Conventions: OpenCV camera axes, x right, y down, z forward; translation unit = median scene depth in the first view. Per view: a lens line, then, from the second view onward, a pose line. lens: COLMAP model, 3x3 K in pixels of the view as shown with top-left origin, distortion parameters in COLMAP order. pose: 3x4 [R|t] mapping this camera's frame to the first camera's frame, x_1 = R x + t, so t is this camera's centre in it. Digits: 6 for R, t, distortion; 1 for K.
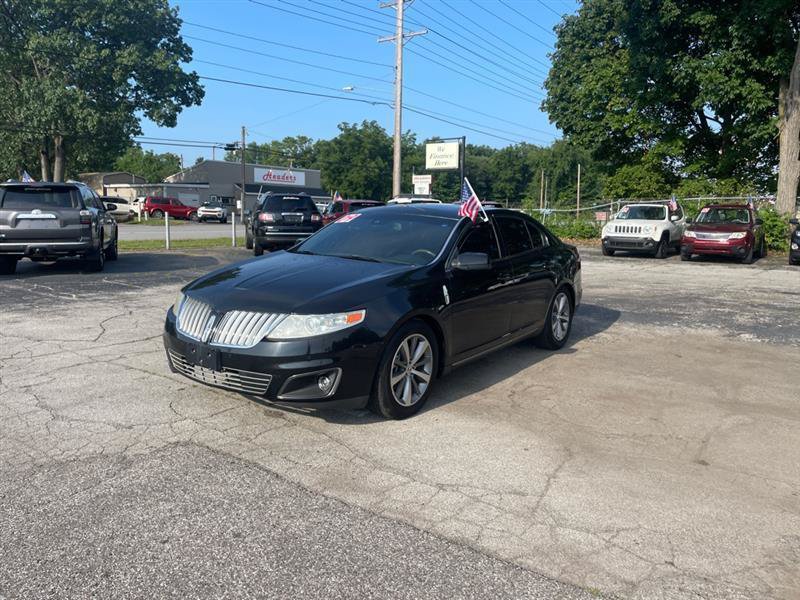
lens RADIAL K [[613.6, 0, 406.3], [0, 613.6, 293.9], [0, 0, 1]] dist [0.066080, -0.101807]
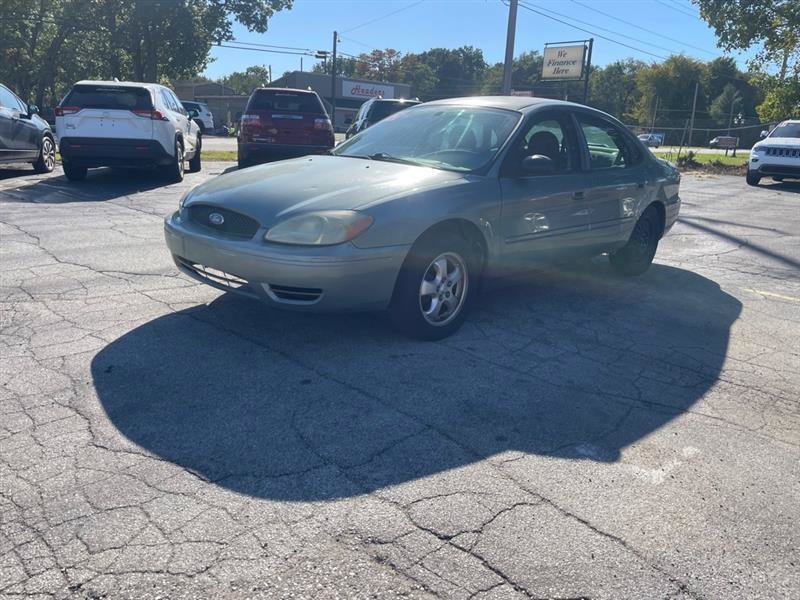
lens RADIAL K [[613.6, 0, 401.6], [0, 613.6, 300.5], [0, 0, 1]] dist [0.066080, -0.101807]
pose [[0.989773, 0.062785, -0.128091, -0.039056], [-0.045302, 0.989795, 0.135103, -0.001207], [0.135266, -0.127919, 0.982517, 0.085637]]
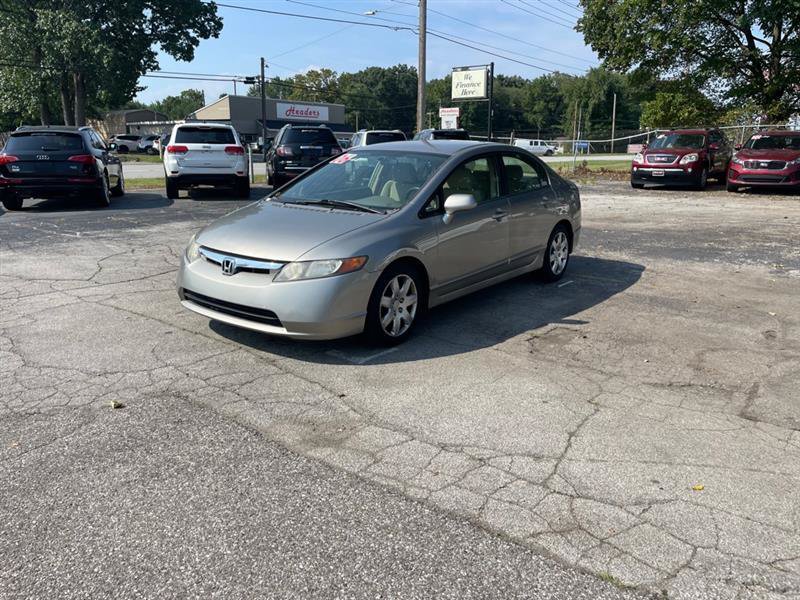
lens RADIAL K [[613.6, 0, 409.6], [0, 613.6, 299.1], [0, 0, 1]] dist [0.066080, -0.101807]
pose [[0.999176, -0.002295, -0.040534, 0.005777], [0.006611, 0.994272, 0.106677, 0.001857], [0.040057, -0.106857, 0.993467, 0.021029]]
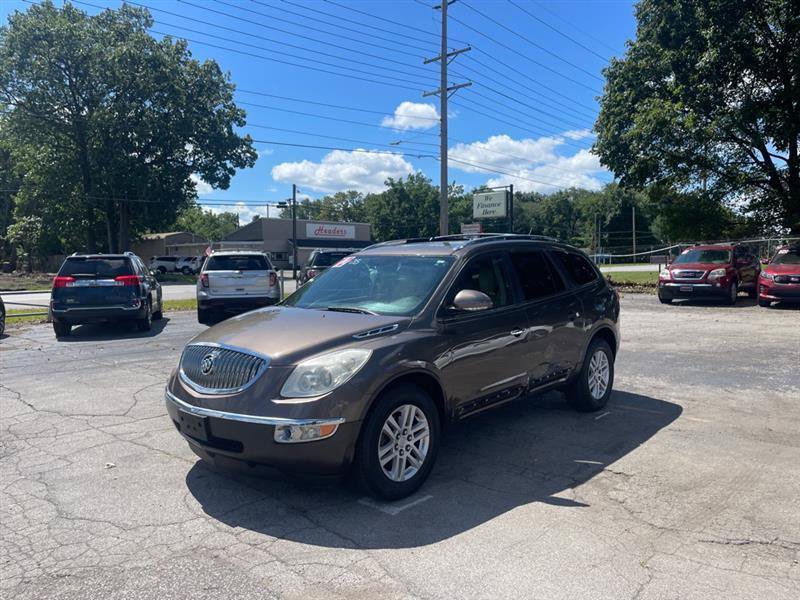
lens RADIAL K [[613.6, 0, 398.2], [0, 613.6, 302.9], [0, 0, 1]] dist [0.066080, -0.101807]
pose [[0.995117, -0.024899, -0.095511, 0.003566], [0.018607, 0.997632, -0.066216, -0.006739], [0.096933, 0.064116, 0.993224, 0.021086]]
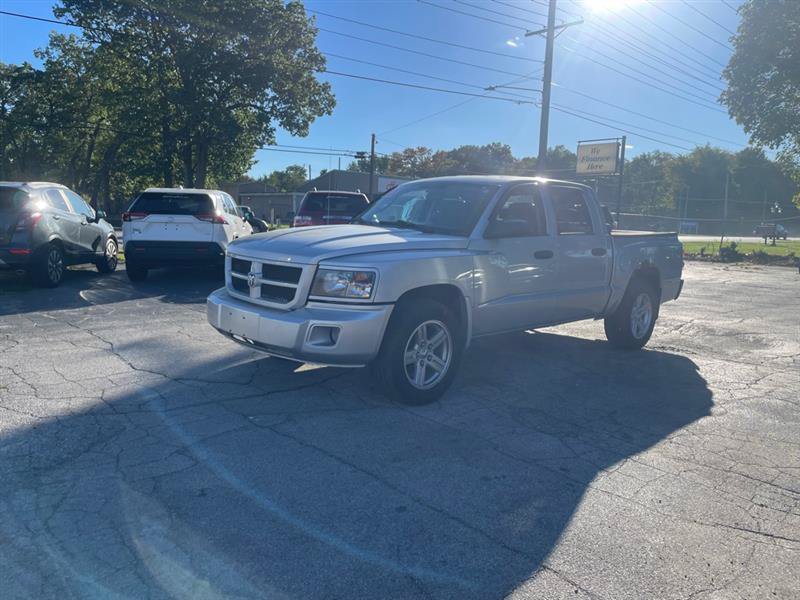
lens RADIAL K [[613.6, 0, 398.1], [0, 613.6, 299.8], [0, 0, 1]] dist [0.066080, -0.101807]
pose [[0.980871, 0.037639, -0.190984, -0.051399], [-0.039262, 0.999218, -0.004718, -0.006469], [0.190657, 0.012126, 0.981582, 0.085580]]
